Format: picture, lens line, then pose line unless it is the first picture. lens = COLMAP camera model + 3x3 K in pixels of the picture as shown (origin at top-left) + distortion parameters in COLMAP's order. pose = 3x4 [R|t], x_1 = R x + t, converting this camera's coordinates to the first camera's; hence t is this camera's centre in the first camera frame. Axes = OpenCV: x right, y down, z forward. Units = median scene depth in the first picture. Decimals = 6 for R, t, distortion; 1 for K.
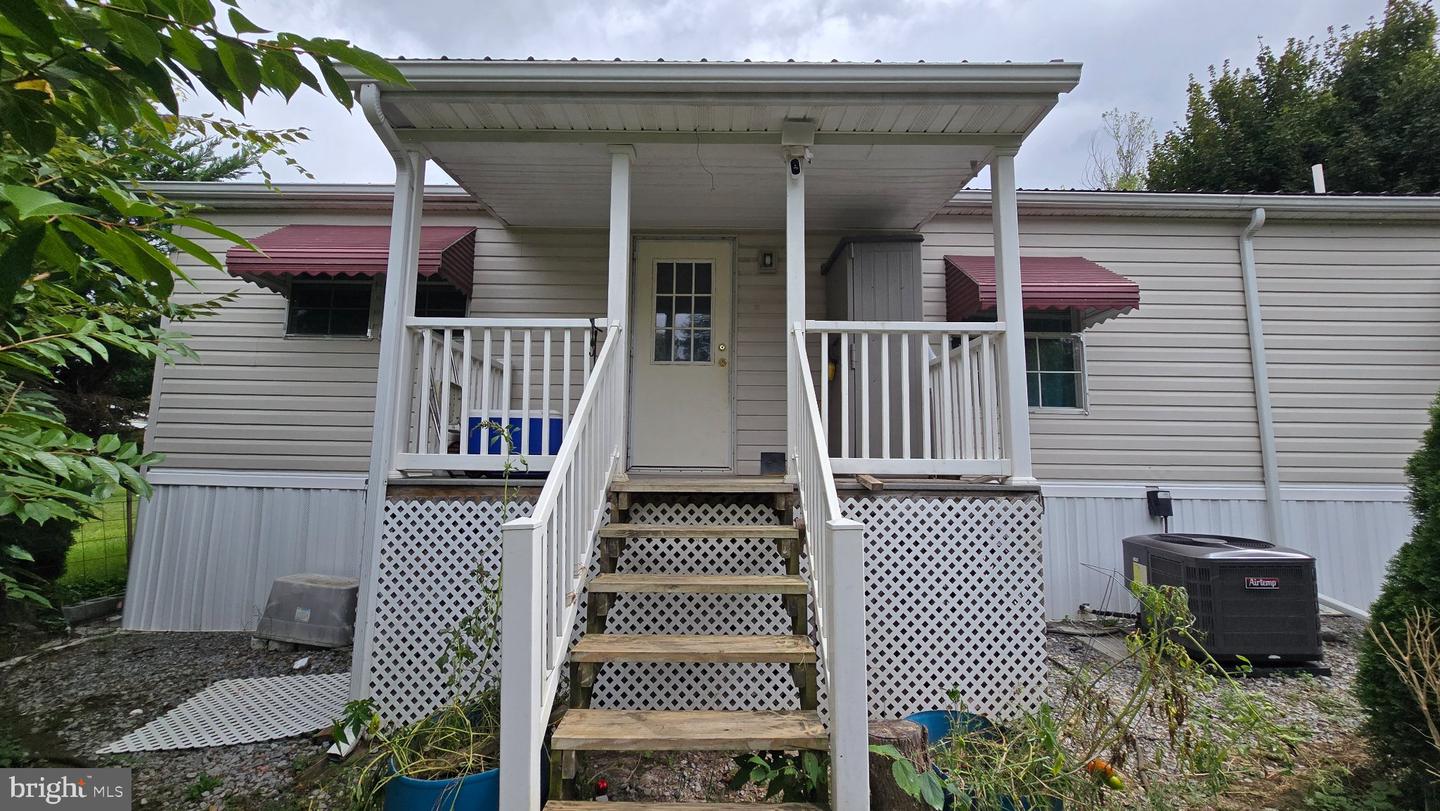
lens RADIAL K [[592.7, 0, 716.2], [0, 592.7, 401.0], [0, 0, 1]] dist [-0.001729, 0.000102]
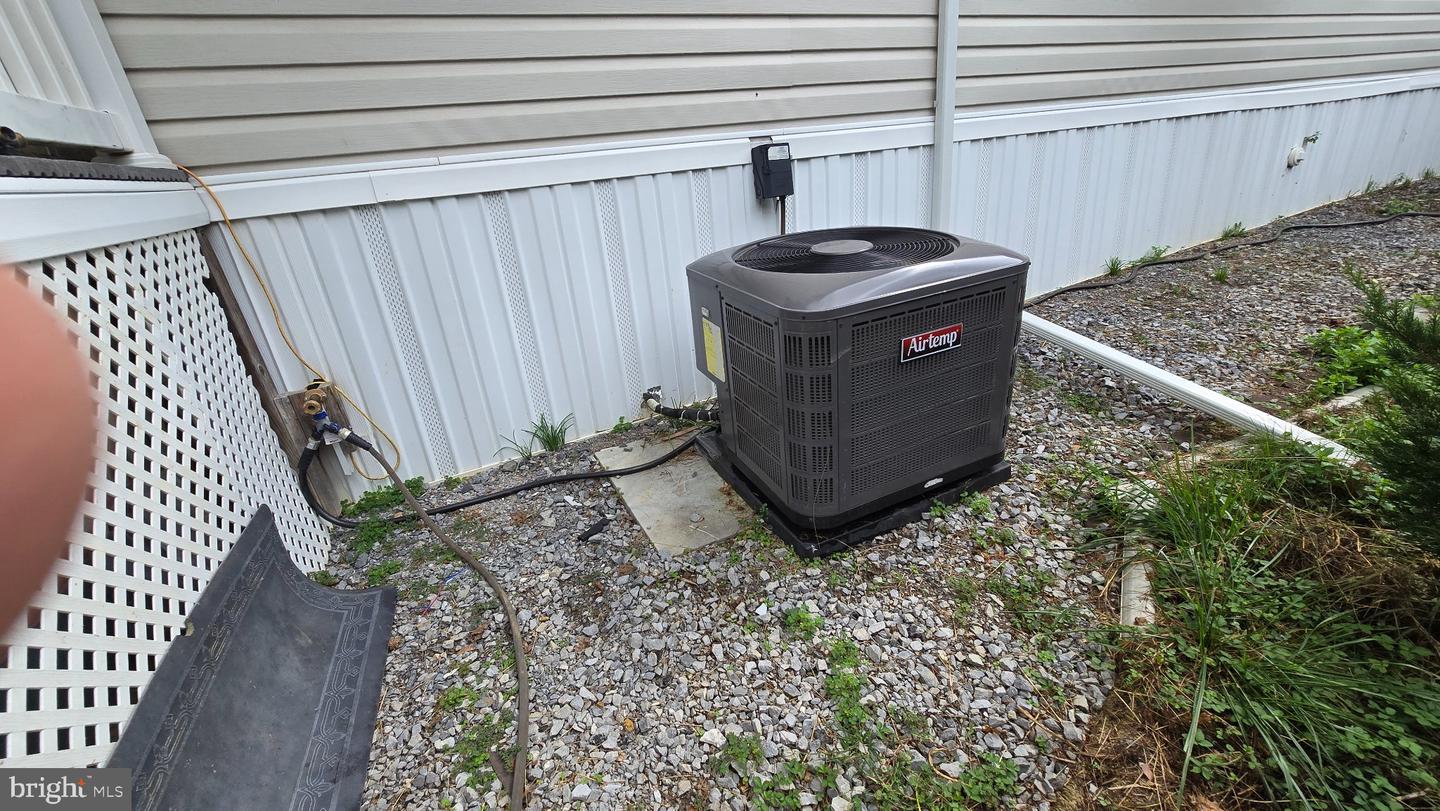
lens RADIAL K [[592.7, 0, 716.2], [0, 592.7, 401.0], [0, 0, 1]] dist [-0.001729, 0.000102]
pose [[0.890099, -0.256353, 0.376837, 0.467028], [0.051782, 0.878348, 0.475208, 0.102685], [-0.452815, -0.403469, 0.795092, 0.544078]]
